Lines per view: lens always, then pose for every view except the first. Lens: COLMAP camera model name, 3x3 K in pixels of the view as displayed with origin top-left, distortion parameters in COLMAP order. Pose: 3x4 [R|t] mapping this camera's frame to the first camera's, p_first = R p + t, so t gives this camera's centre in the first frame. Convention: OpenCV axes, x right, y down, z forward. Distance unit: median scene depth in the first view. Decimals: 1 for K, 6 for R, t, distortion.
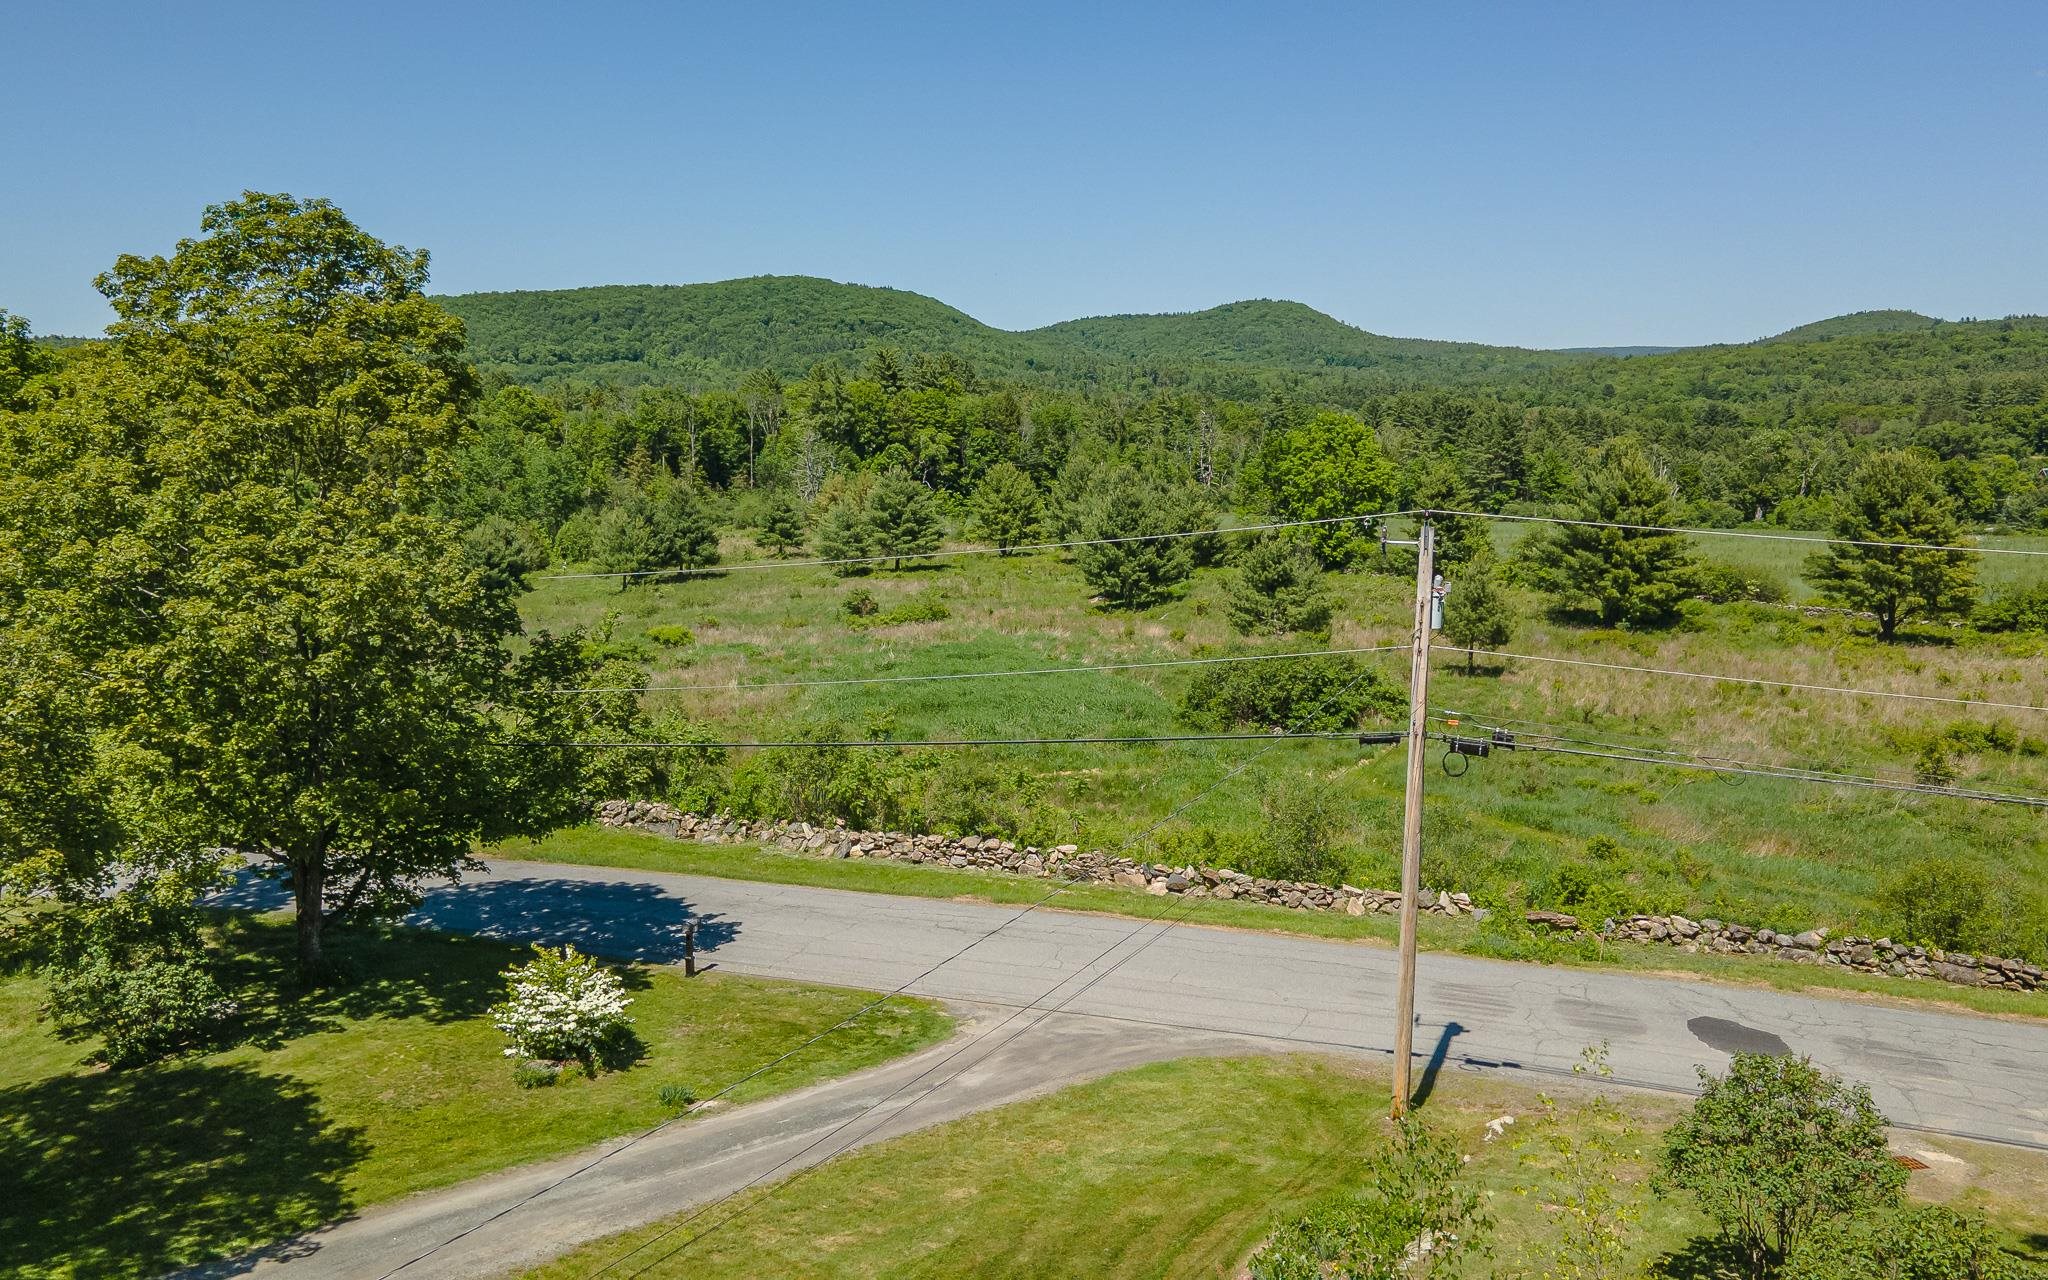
lens RADIAL K [[1601.5, 0, 1030.4], [0, 1601.5, 642.4], [0, 0, 1]] dist [0.043865, -0.066150]
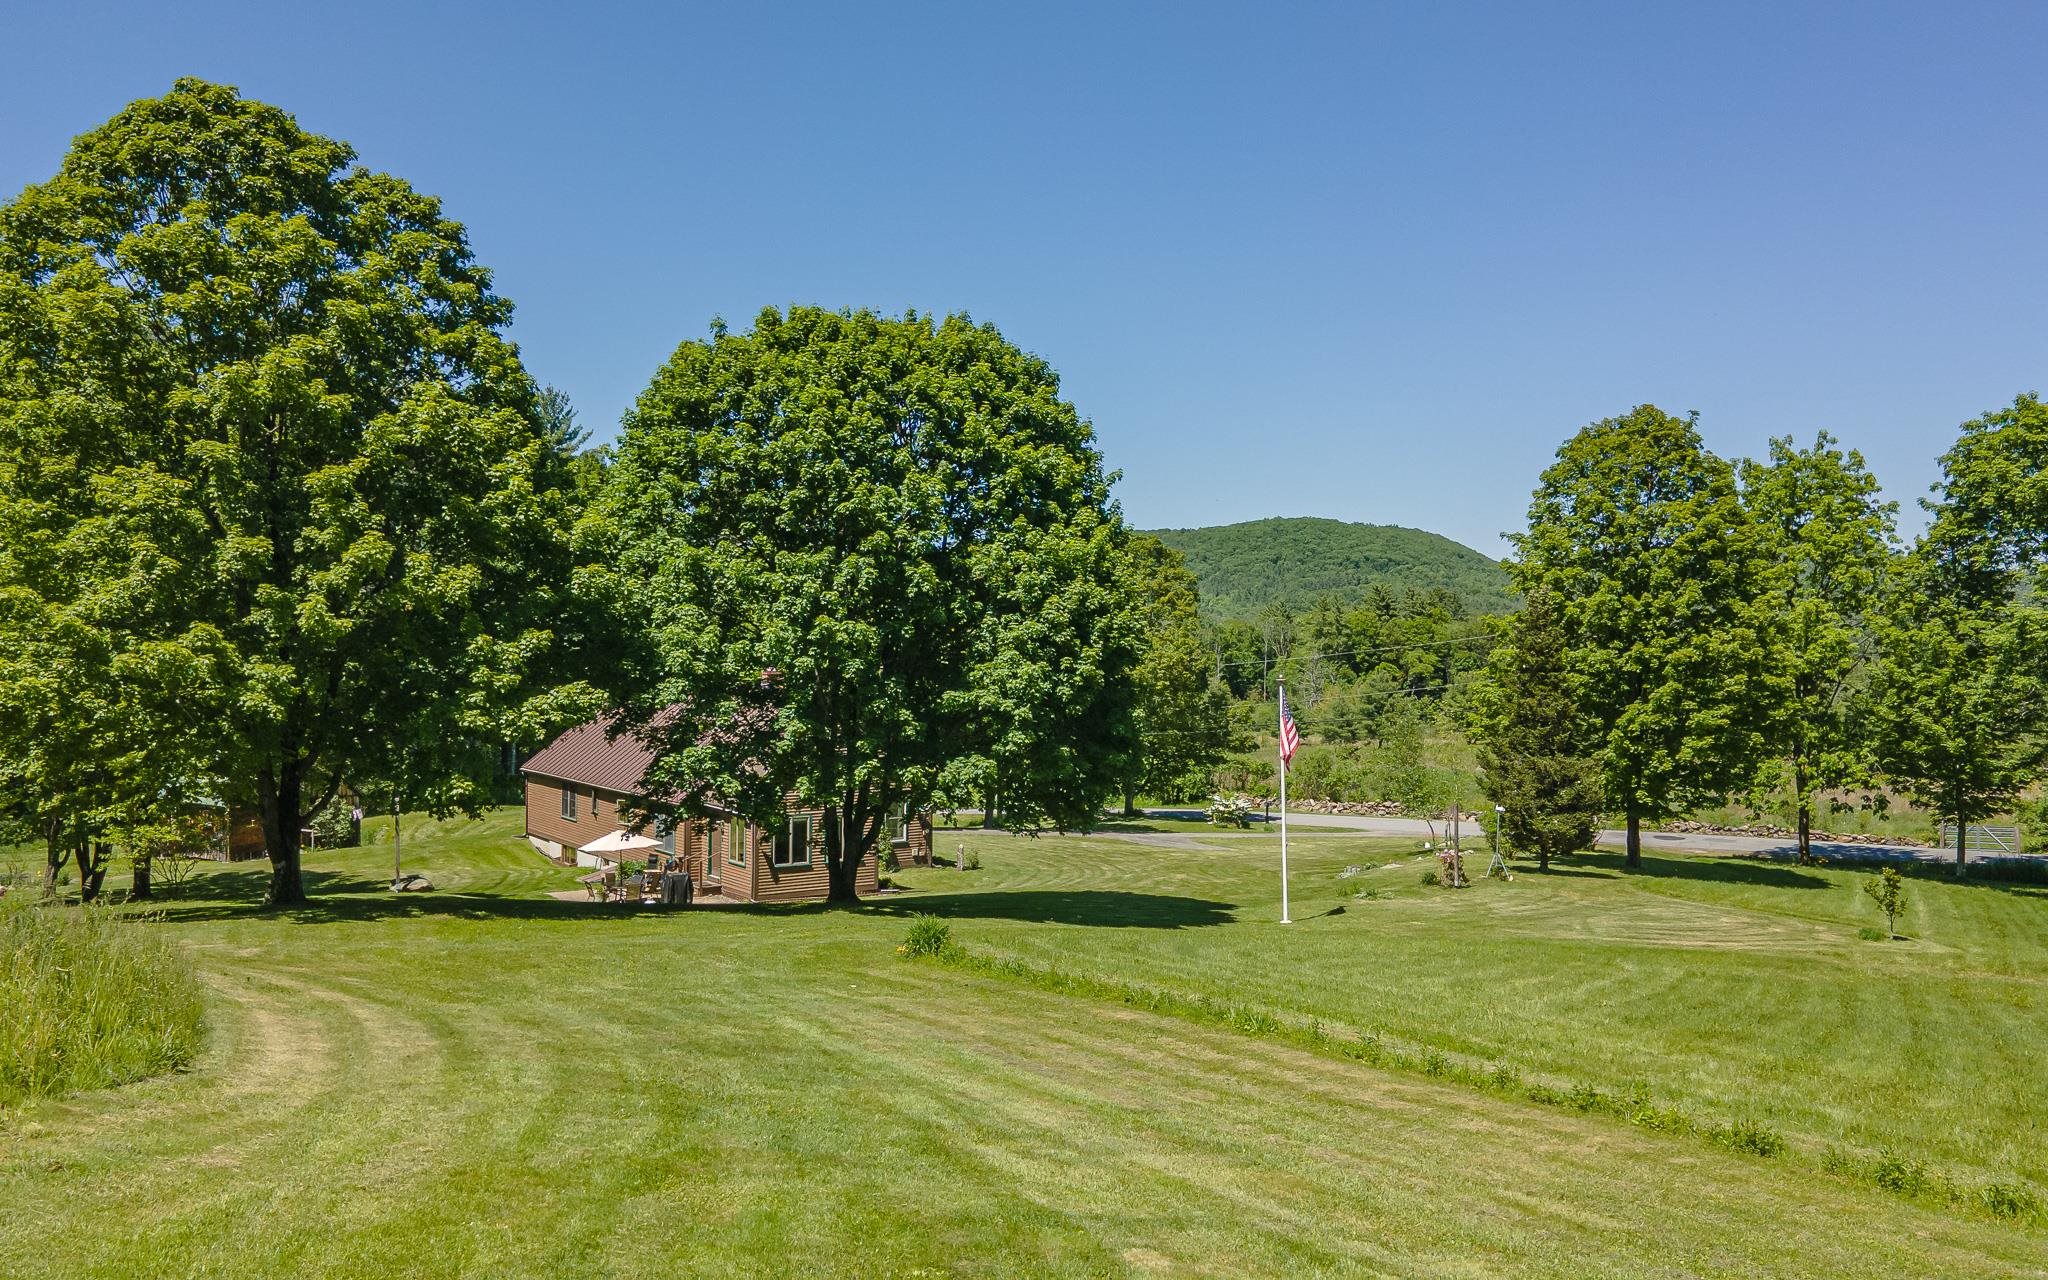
lens RADIAL K [[1603.5, 0, 1035.4], [0, 1603.5, 661.4], [0, 0, 1]] dist [0.010363, 0.015074]
pose [[0.953124, 0.003002, -0.302567, 0.036089], [-0.043342, 0.990993, -0.126702, 0.049298], [0.299461, 0.133876, 0.944669, -0.266164]]
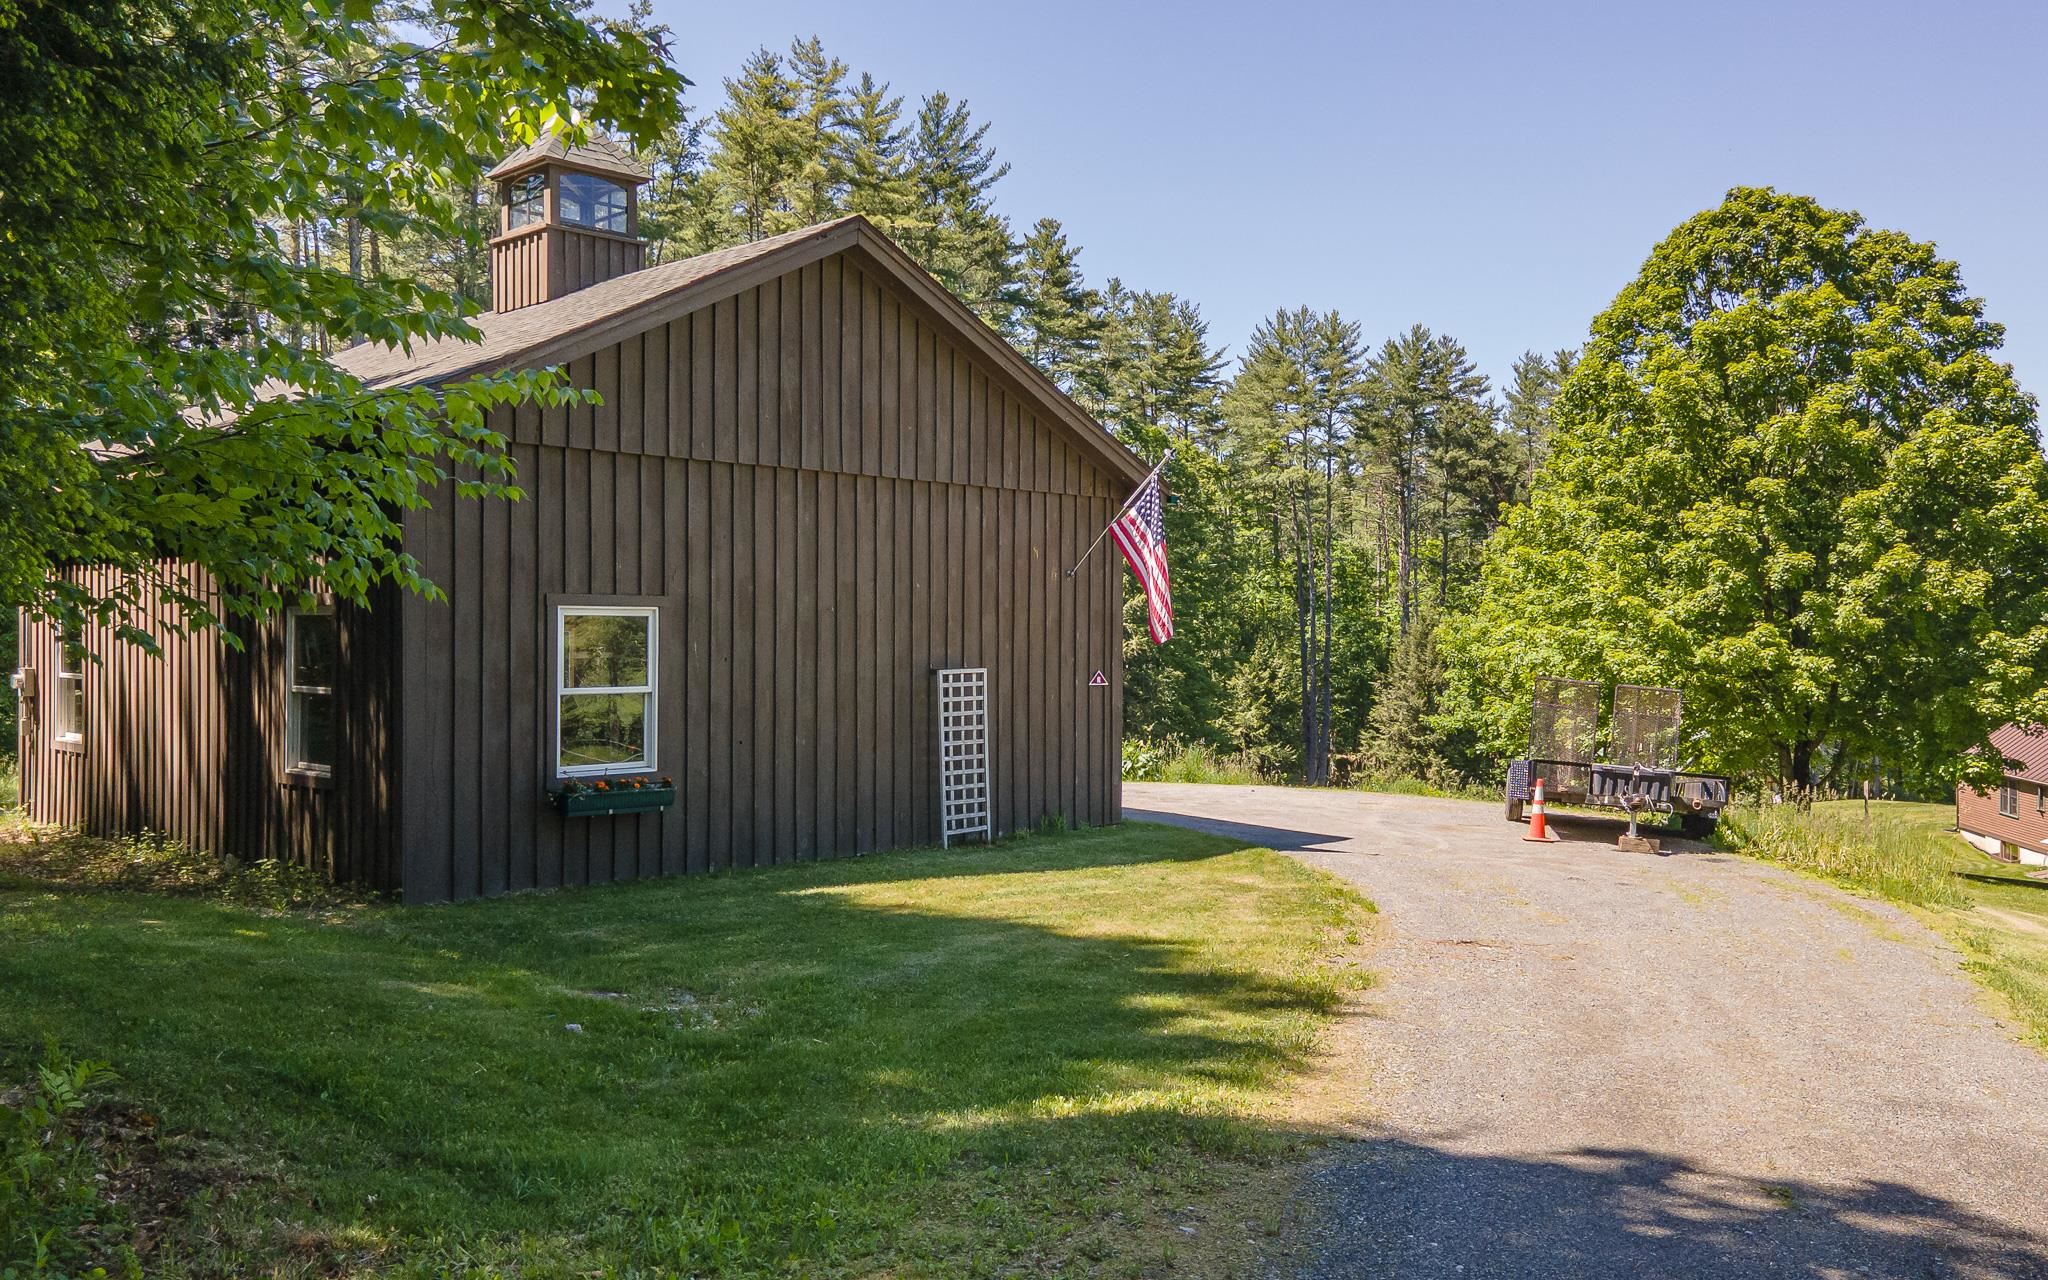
lens RADIAL K [[1704.7, 0, 1024.0], [0, 1704.7, 640.0], [0, 0, 1]] dist [0.006529, 0.006130]
pose [[0.497745, -0.001740, -0.867322, 0.071309], [-0.125438, 0.989340, -0.073972, 0.075799], [0.858205, 0.145614, 0.492220, -0.437314]]
